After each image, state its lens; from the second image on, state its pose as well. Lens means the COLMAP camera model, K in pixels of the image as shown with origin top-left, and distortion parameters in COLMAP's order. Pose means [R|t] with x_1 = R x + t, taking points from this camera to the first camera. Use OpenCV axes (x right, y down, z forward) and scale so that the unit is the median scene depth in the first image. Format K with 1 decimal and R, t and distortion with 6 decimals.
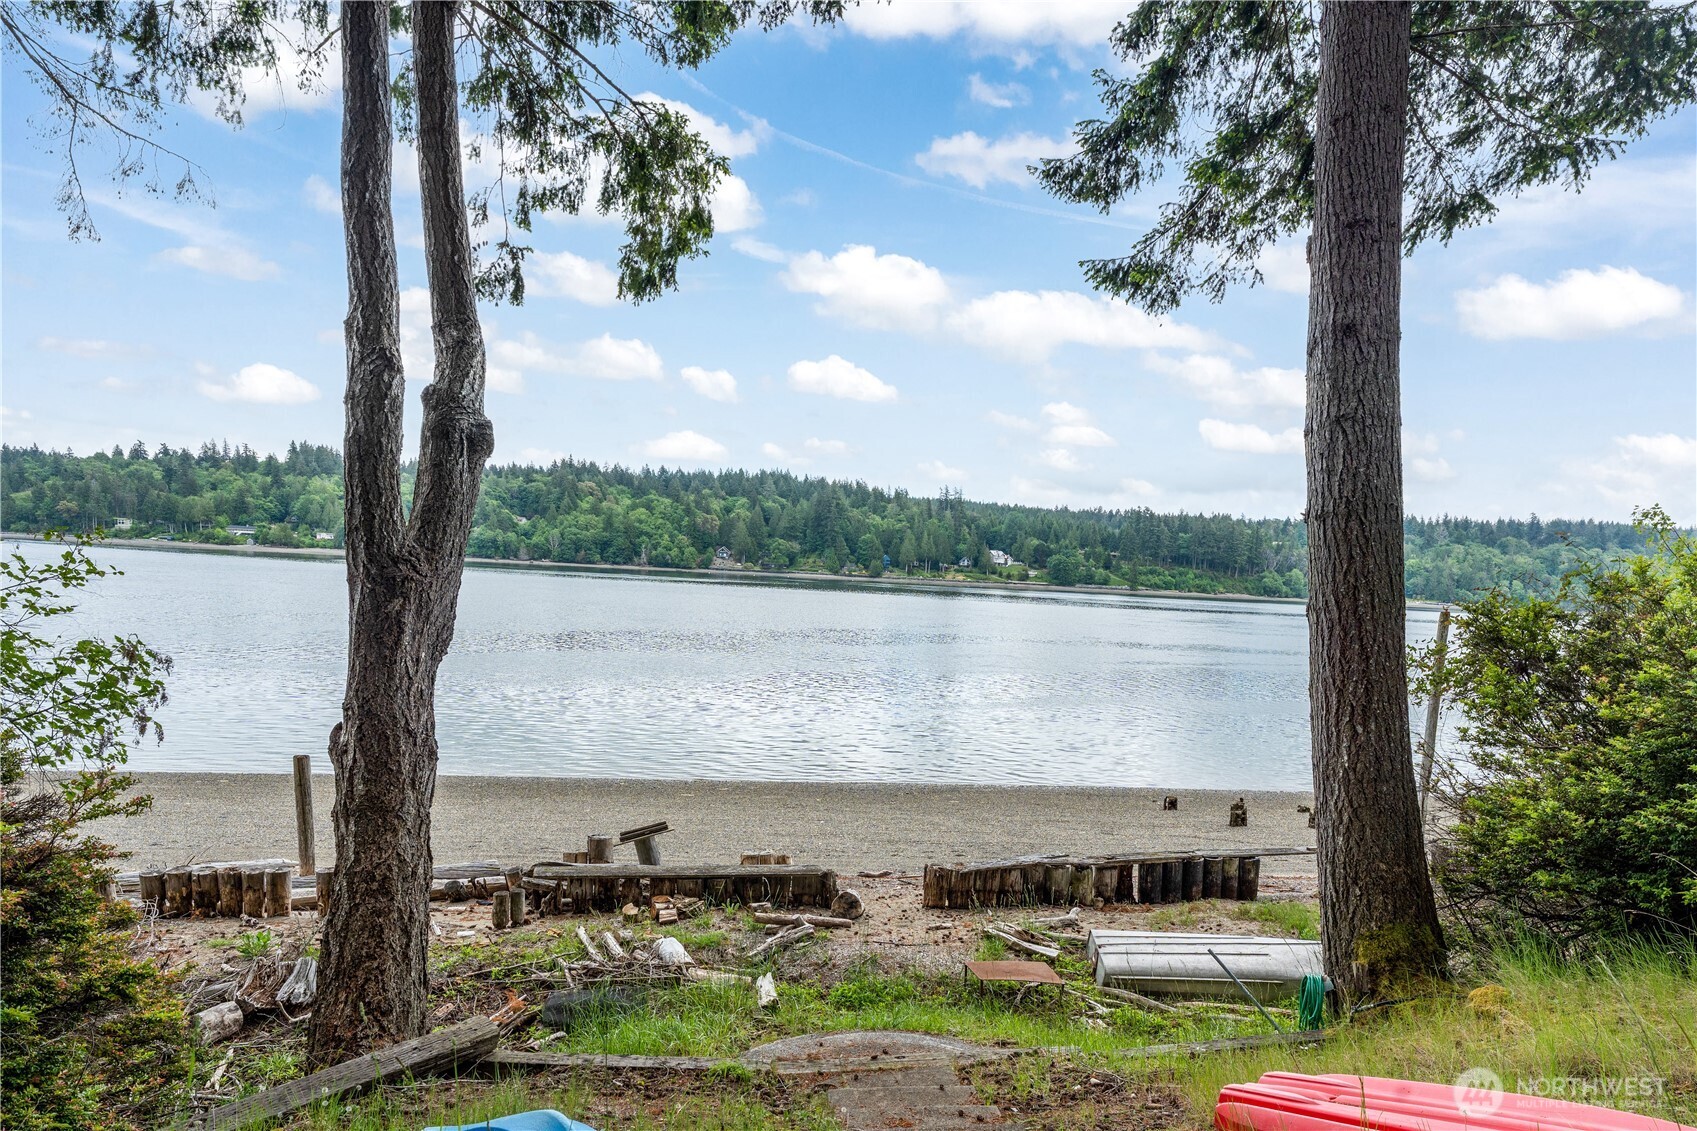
lens RADIAL K [[980.5, 0, 878.2], [0, 980.5, 694.3], [0, 0, 1]] dist [-0.007700, 0.002271]
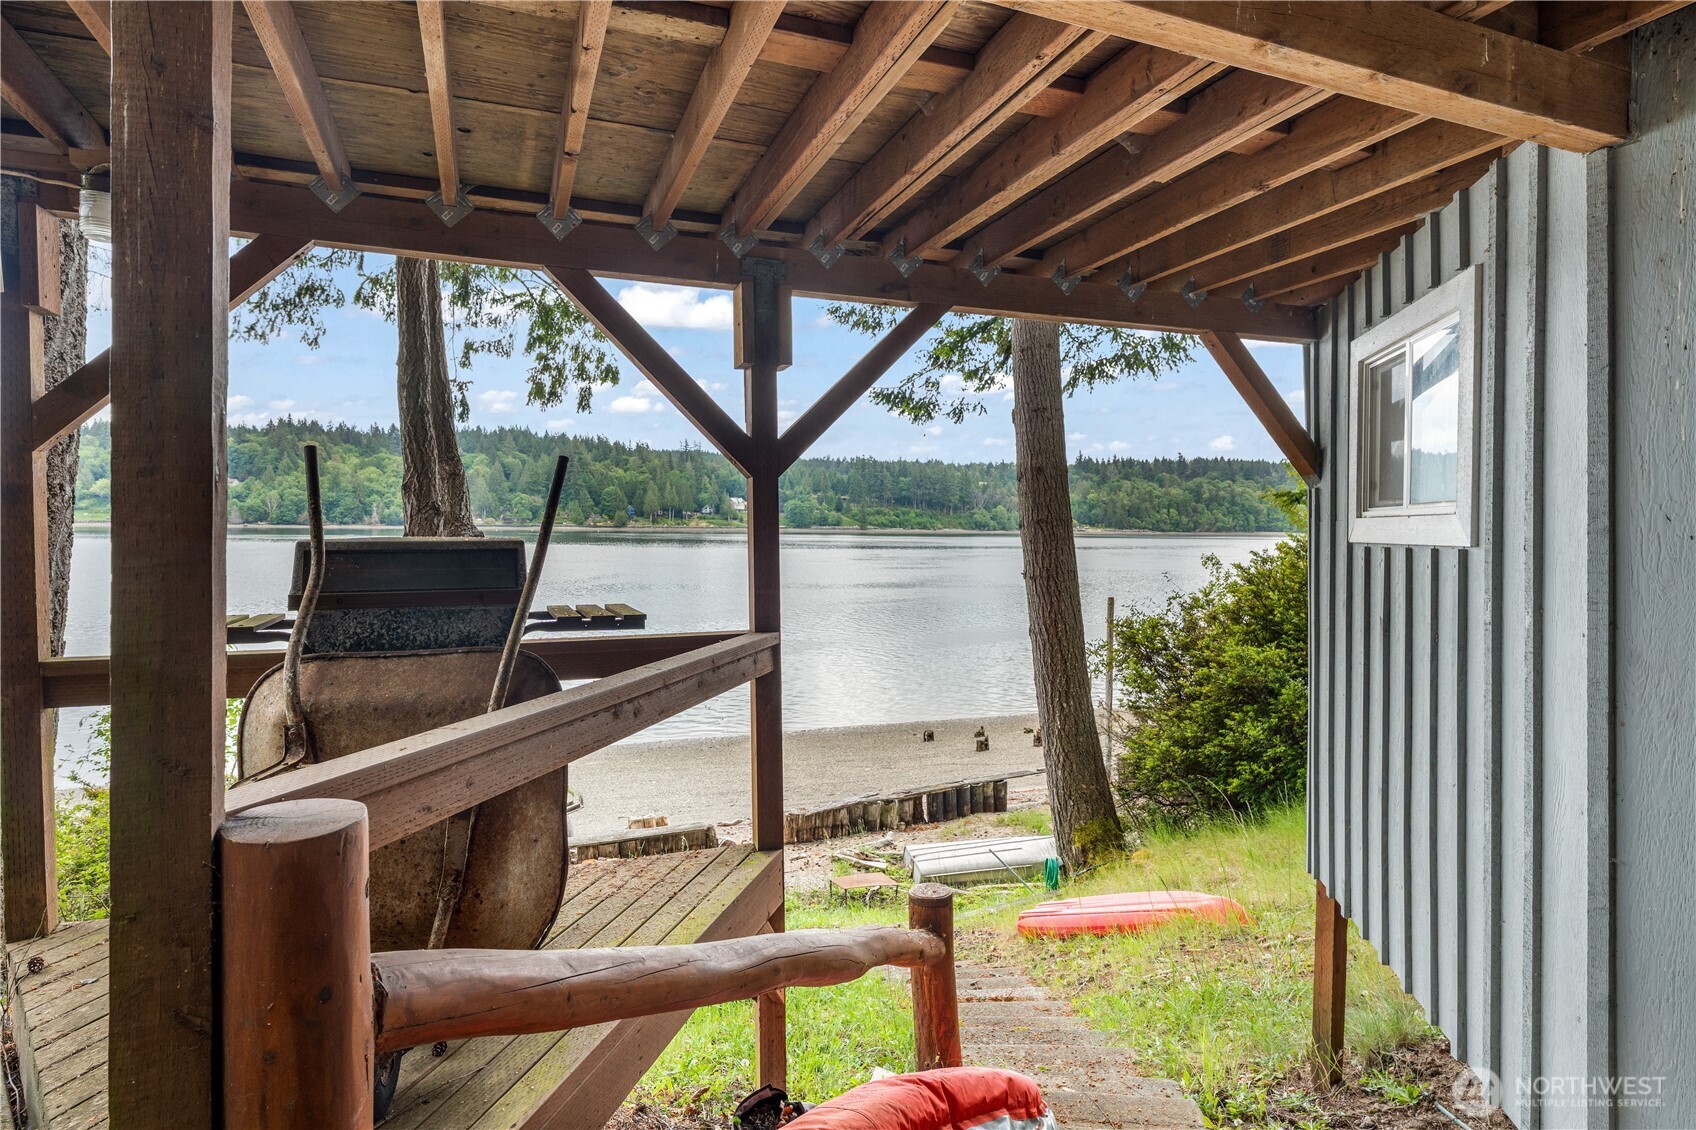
lens RADIAL K [[929.1, 0, 859.2], [0, 929.1, 559.8], [0, 0, 1]] dist [-0.007657, 0.005013]
pose [[0.968276, -0.047253, 0.245376, -0.143557], [0.066207, 0.995378, -0.069572, -0.077768], [-0.240954, 0.083610, 0.966928, -0.298545]]
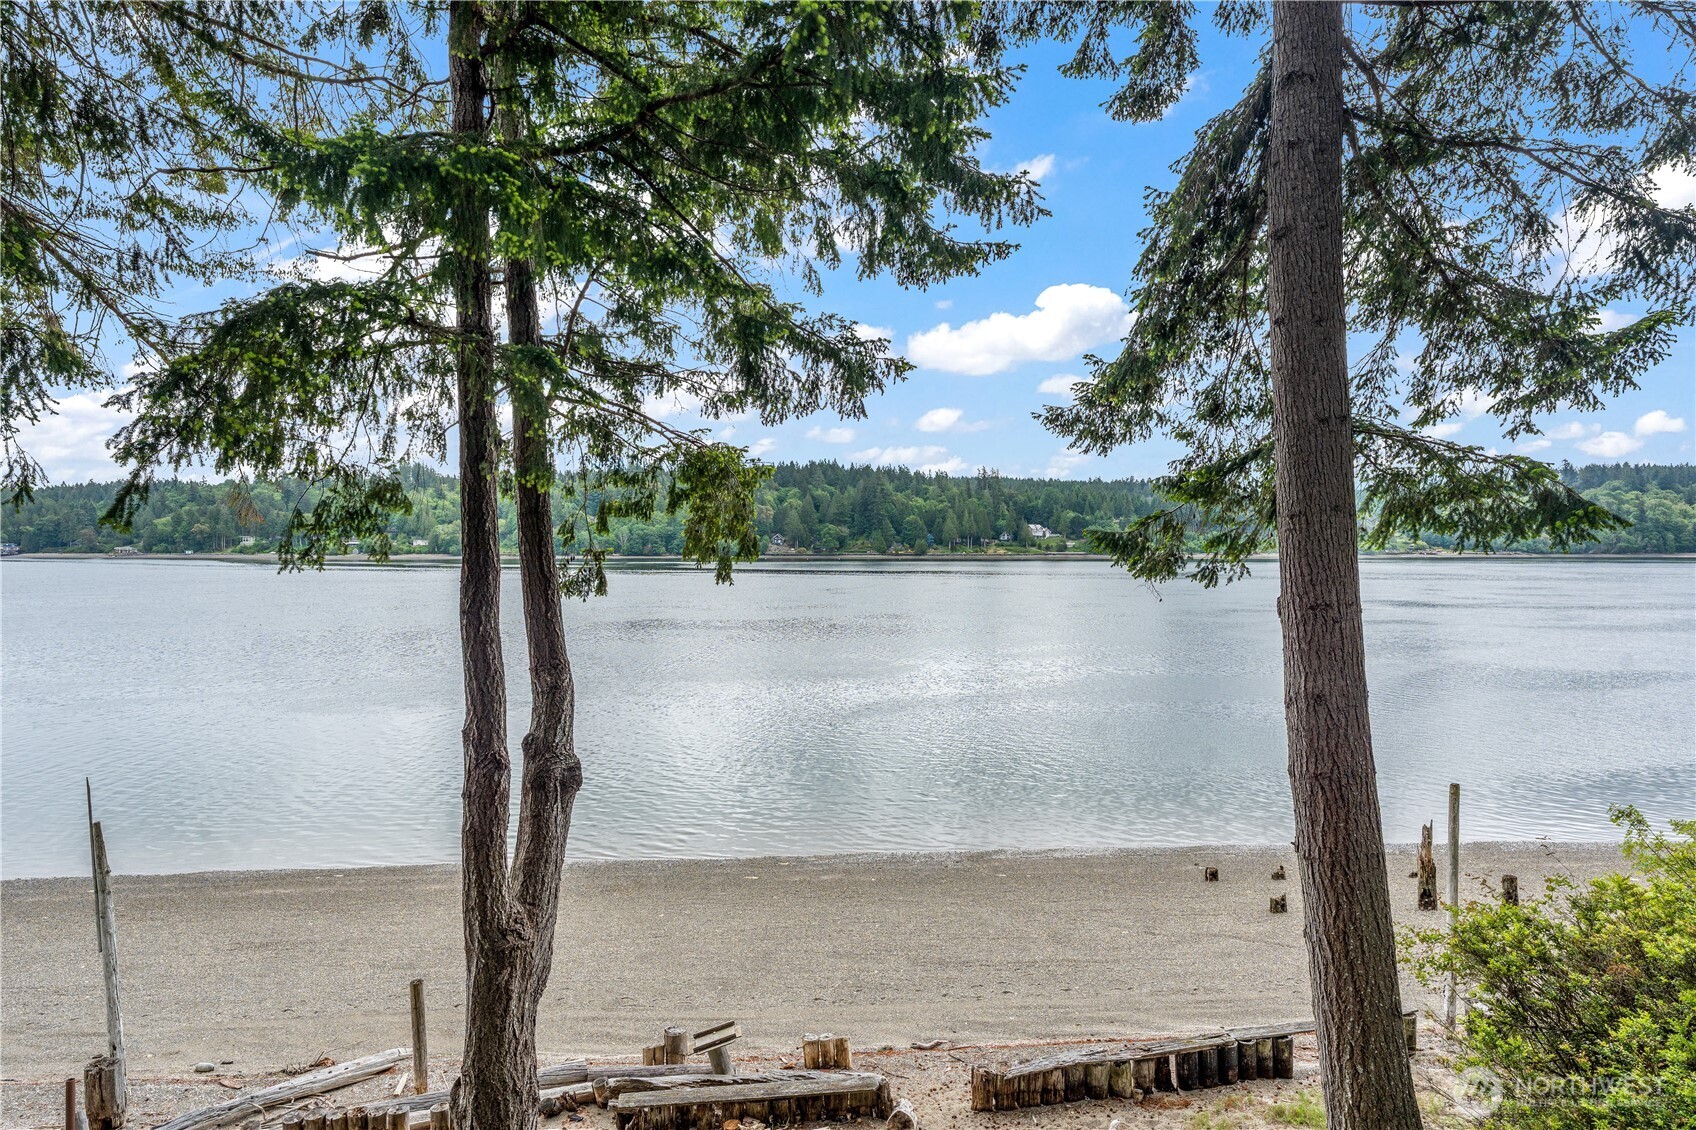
lens RADIAL K [[929.1, 0, 858.1], [0, 929.1, 575.6], [0, 0, 1]] dist [-0.007657, 0.005013]
pose [[0.996419, -0.045599, -0.071208, 0.020500], [0.038622, 0.994588, -0.096452, -0.273959], [0.075220, 0.093357, 0.992787, -0.075782]]
